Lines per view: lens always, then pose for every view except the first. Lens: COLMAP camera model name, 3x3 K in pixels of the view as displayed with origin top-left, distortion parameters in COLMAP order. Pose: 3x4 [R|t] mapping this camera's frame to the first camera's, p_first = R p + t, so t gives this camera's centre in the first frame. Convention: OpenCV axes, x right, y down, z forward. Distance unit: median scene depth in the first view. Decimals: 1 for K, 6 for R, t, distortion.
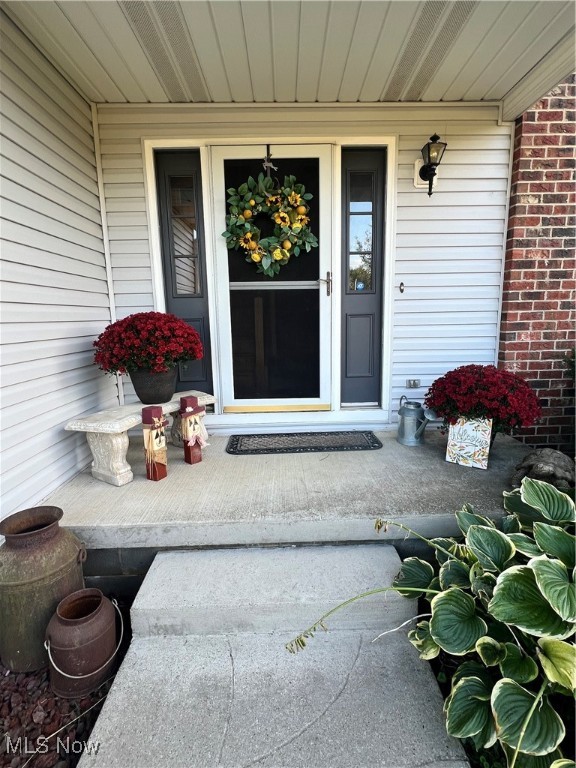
lens RADIAL K [[358.9, 0, 290.5], [0, 358.9, 383.6], [0, 0, 1]] dist [-0.000040, -0.000681]
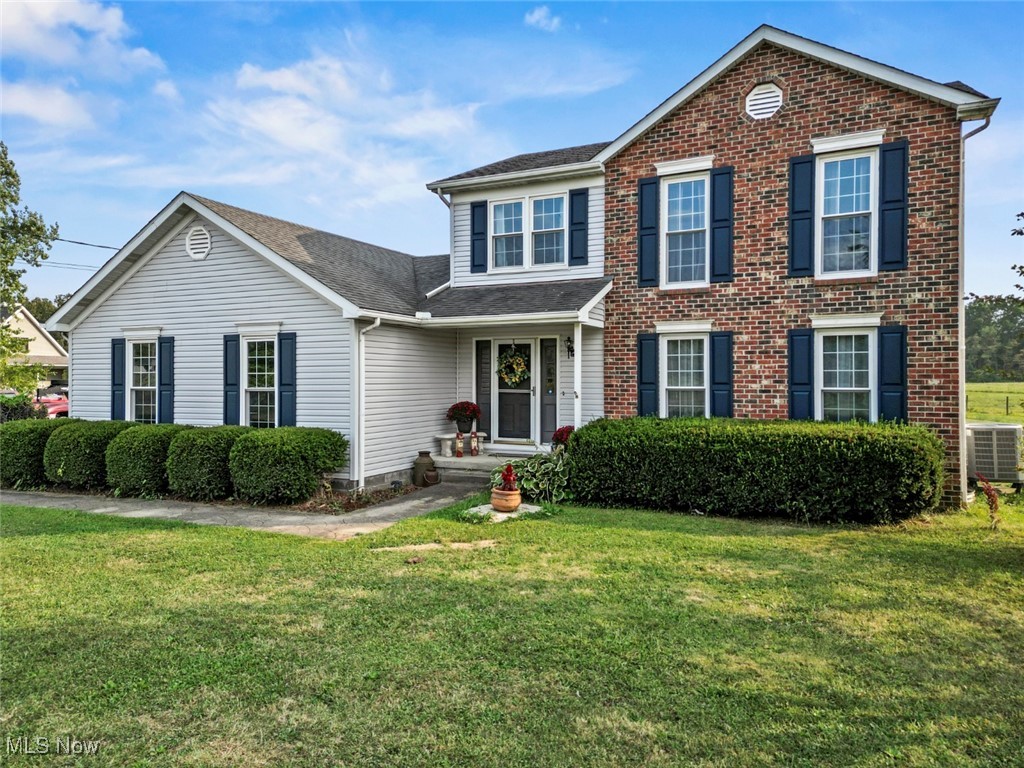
lens RADIAL K [[726.0, 0, 515.9], [0, 726.0, 376.3], [0, 0, 1]] dist [0.092144, -0.004794]
pose [[0.887604, 0.019392, -0.460200, 2.334954], [-0.103717, 0.981869, -0.158668, 0.428206], [0.448779, 0.188564, 0.873522, -3.476282]]
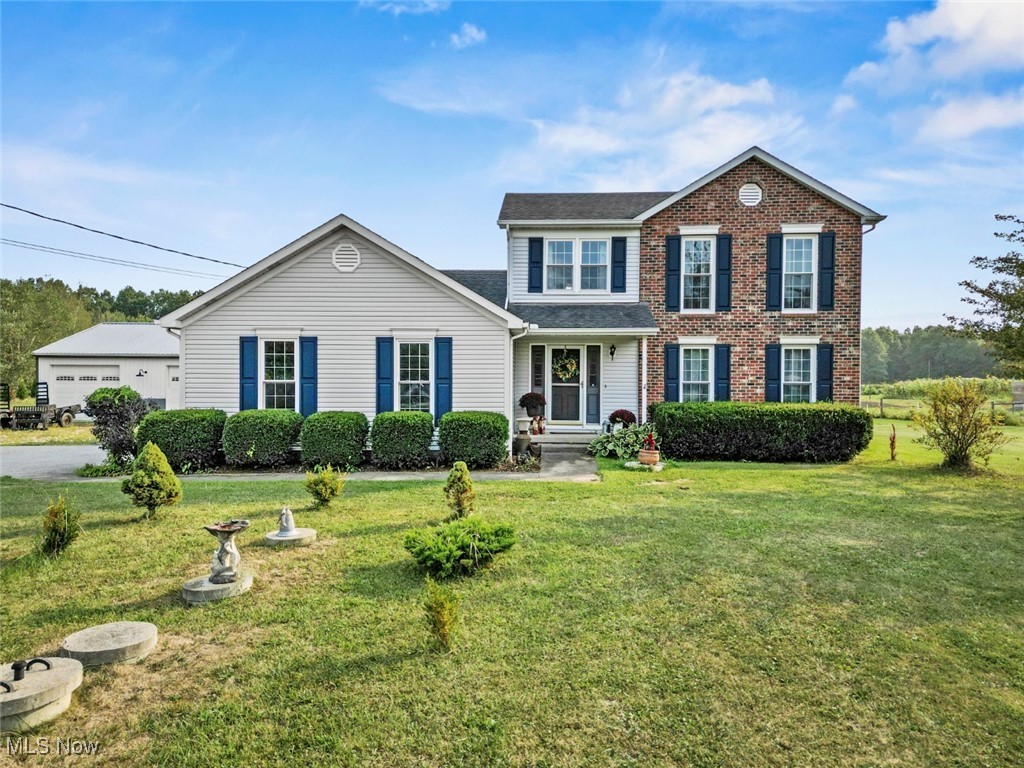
lens RADIAL K [[726.0, 0, 507.5], [0, 726.0, 387.2], [0, 0, 1]] dist [0.092144, -0.004794]
pose [[0.998120, 0.026652, -0.055198, -0.215718], [-0.035839, 0.984307, -0.172787, 0.934916], [0.049727, 0.174441, 0.983411, -5.676262]]
